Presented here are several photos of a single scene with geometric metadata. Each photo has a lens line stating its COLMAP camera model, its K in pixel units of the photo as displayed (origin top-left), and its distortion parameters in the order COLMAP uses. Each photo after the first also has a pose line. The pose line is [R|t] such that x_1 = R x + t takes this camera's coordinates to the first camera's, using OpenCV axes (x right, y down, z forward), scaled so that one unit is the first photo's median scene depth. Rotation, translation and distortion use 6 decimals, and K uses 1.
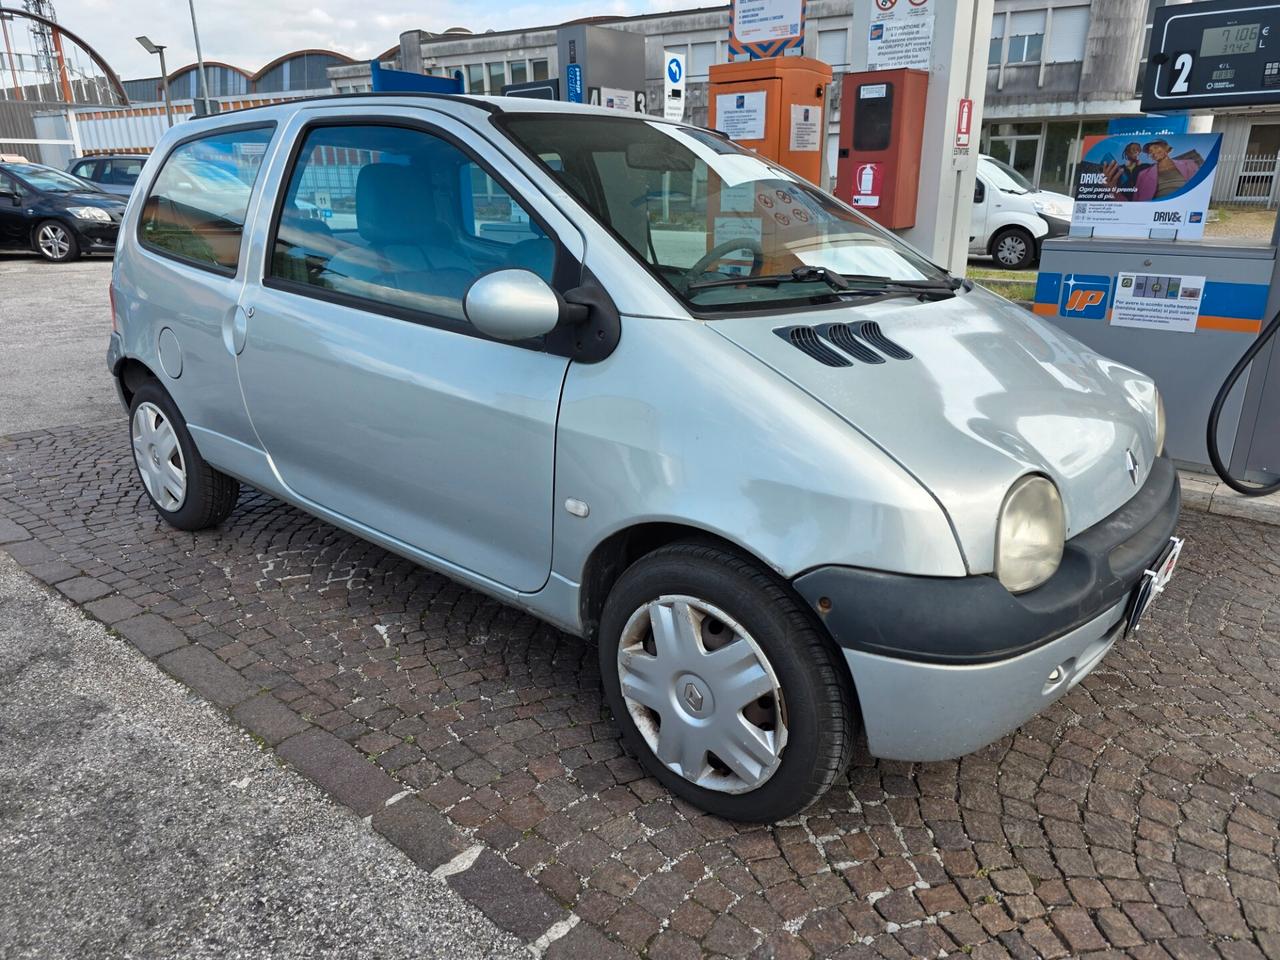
lens RADIAL K [[851.1, 0, 640.0], [0, 851.1, 478.4], [0, 0, 1]] dist [0.044423, -0.036722]
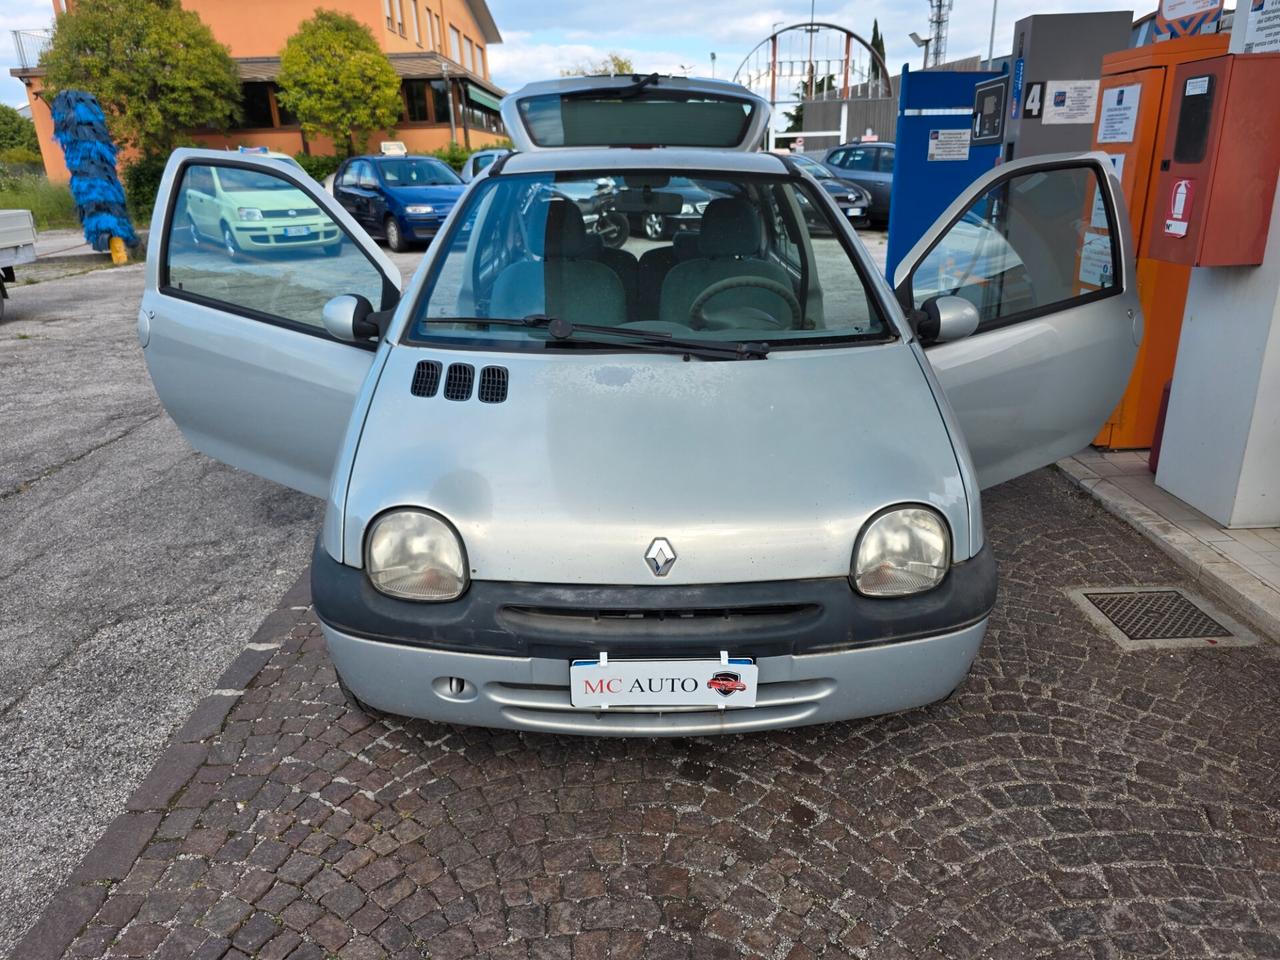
lens RADIAL K [[851.1, 0, 650.4], [0, 851.1, 483.6], [0, 0, 1]] dist [0.044423, -0.036722]
pose [[0.660398, 0.249802, -0.708148, 0.713611], [-0.224291, 0.965615, 0.131457, -0.126526], [0.716636, 0.072017, 0.693719, 0.184852]]
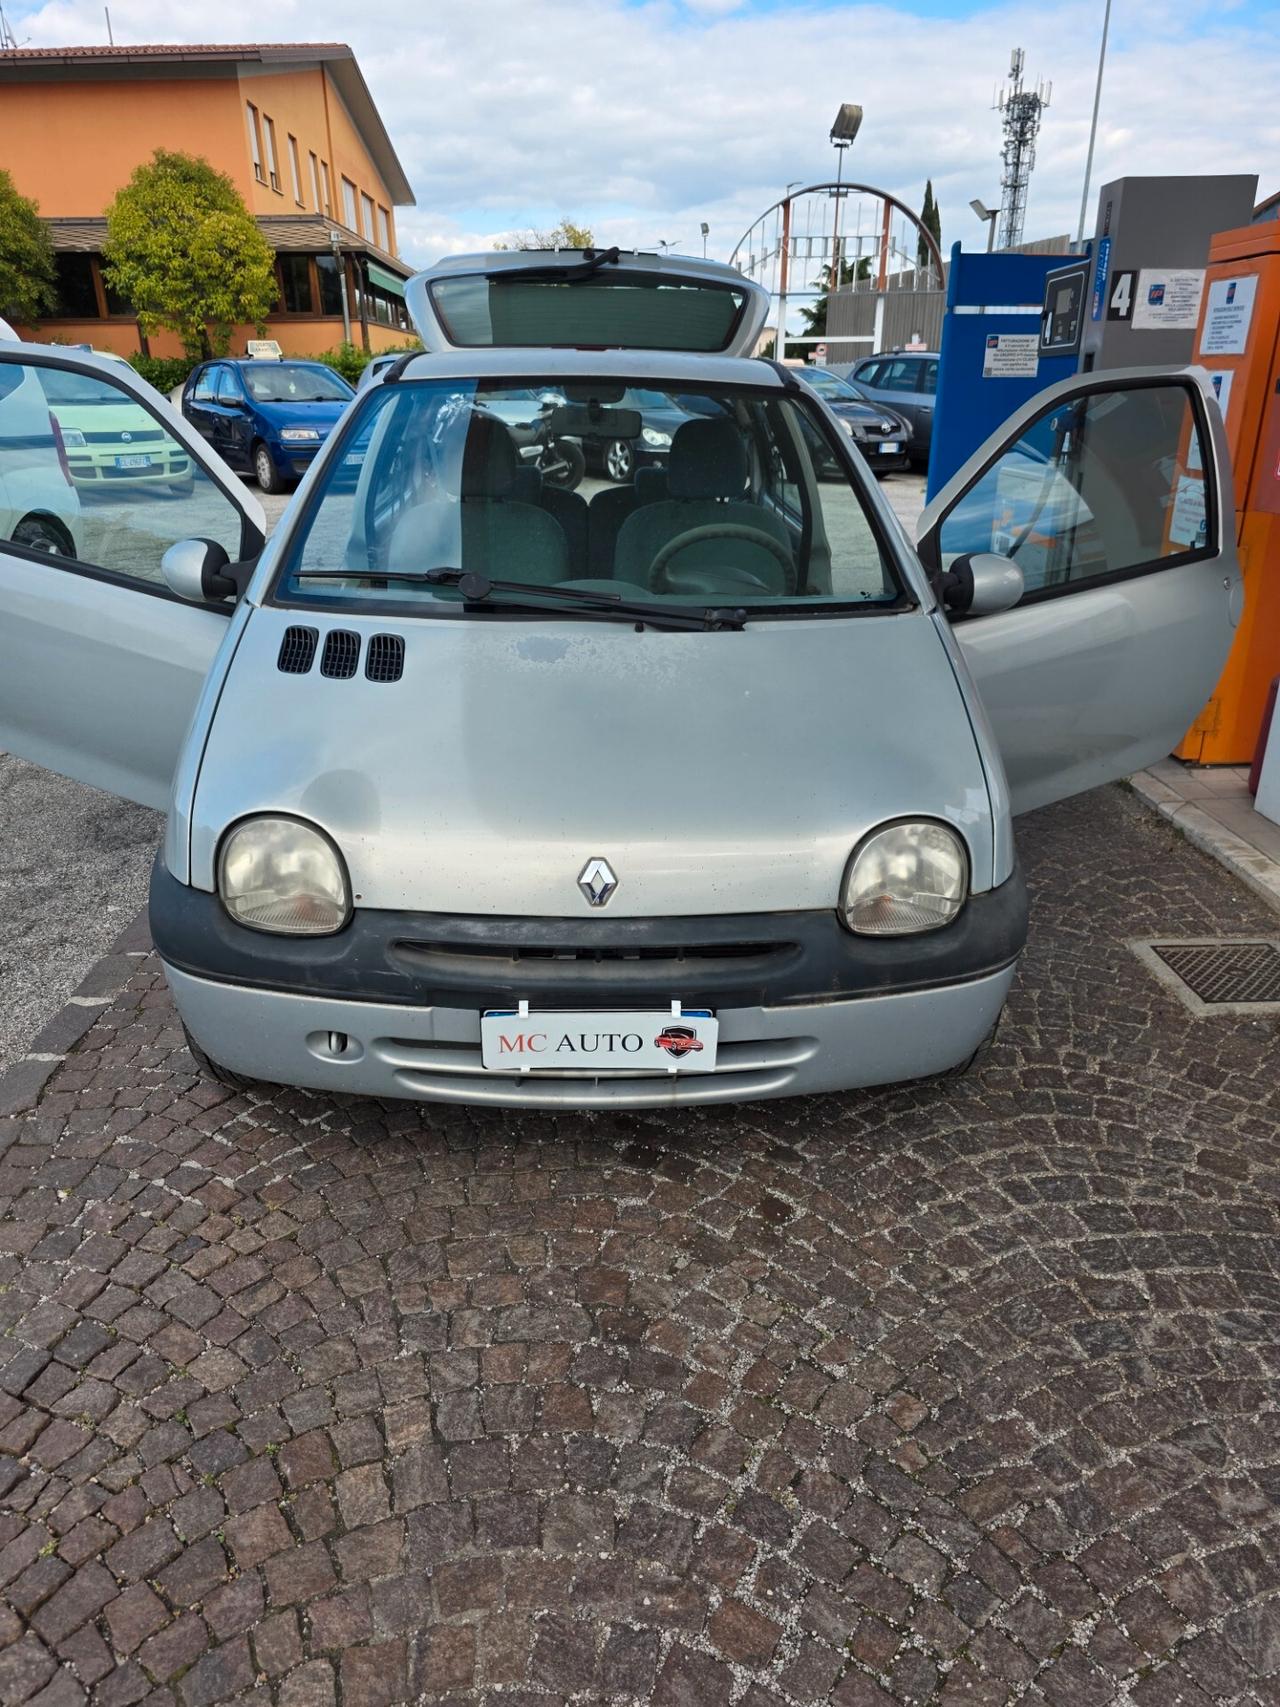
lens RADIAL K [[1135.1, 0, 627.5], [0, 1135.1, 877.3], [0, 0, 1]] dist [0.044423, -0.036722]
pose [[0.666398, 0.295249, -0.684647, 0.743612], [-0.237590, 0.954476, 0.180354, -0.118731], [0.706728, 0.042478, 0.706209, 0.179729]]
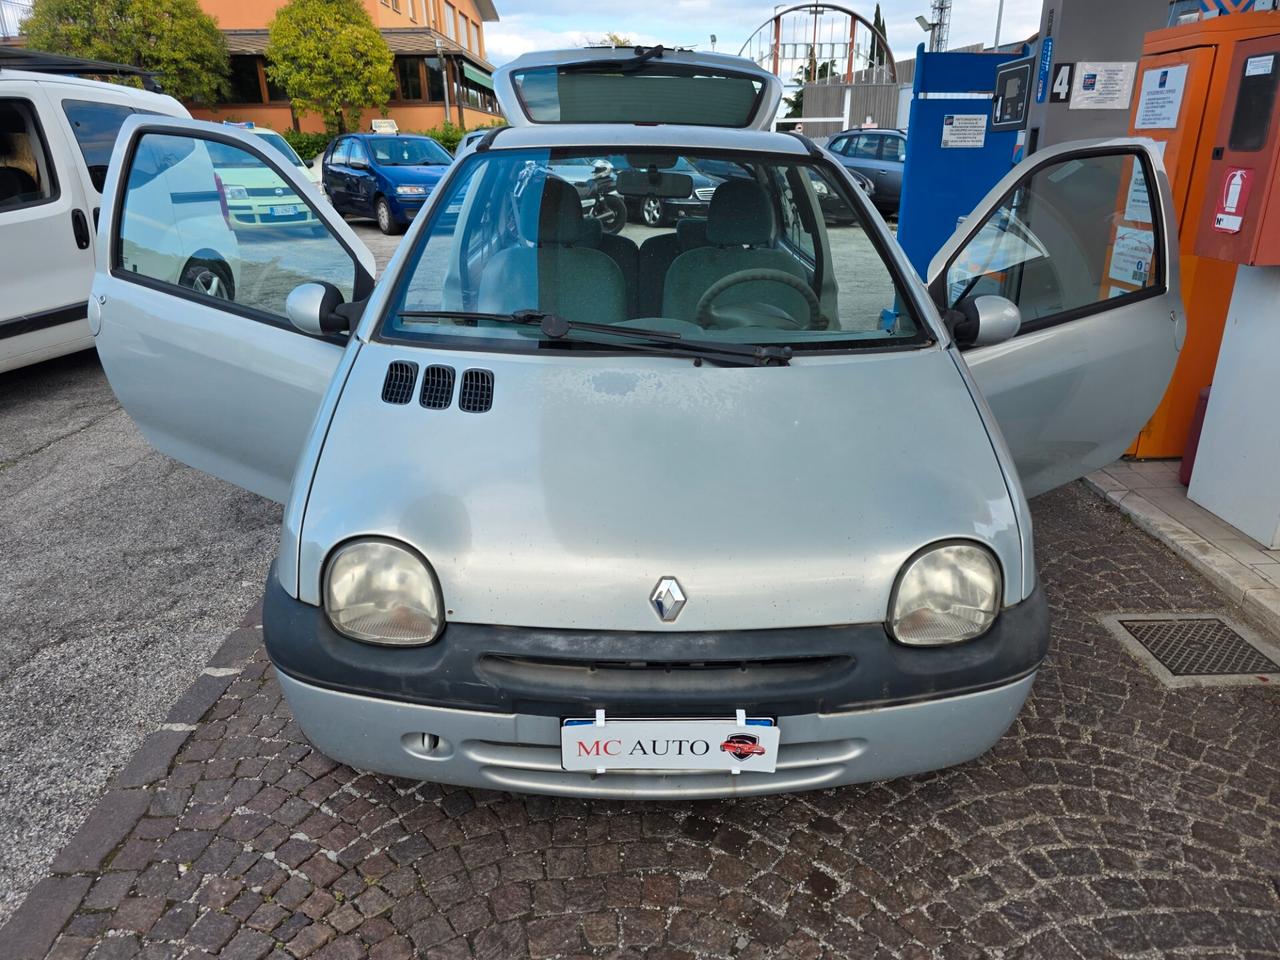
lens RADIAL K [[851.1, 0, 653.6], [0, 851.1, 495.5], [0, 0, 1]] dist [0.044423, -0.036722]
pose [[0.665174, 0.278076, -0.692977, 0.644989], [-0.239024, 0.958530, 0.155203, -0.136584], [0.707397, 0.062401, 0.704057, 0.233845]]
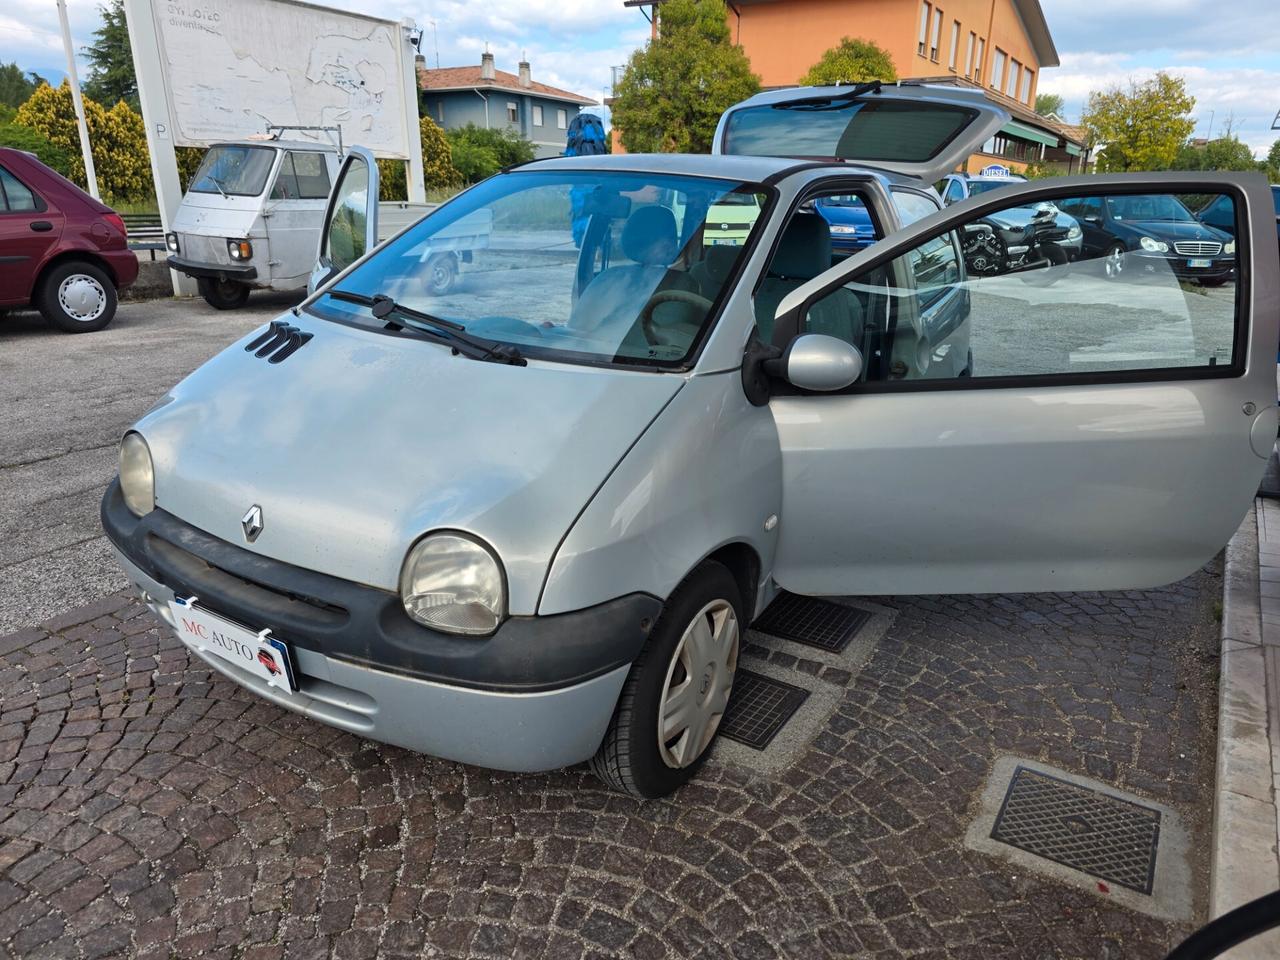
lens RADIAL K [[851.1, 0, 665.4], [0, 851.1, 492.2], [0, 0, 1]] dist [0.044423, -0.036722]
pose [[0.162502, 0.332869, -0.928866, 0.912197], [-0.341944, 0.902040, 0.263434, -0.275720], [0.925563, 0.274812, 0.260405, 0.683453]]
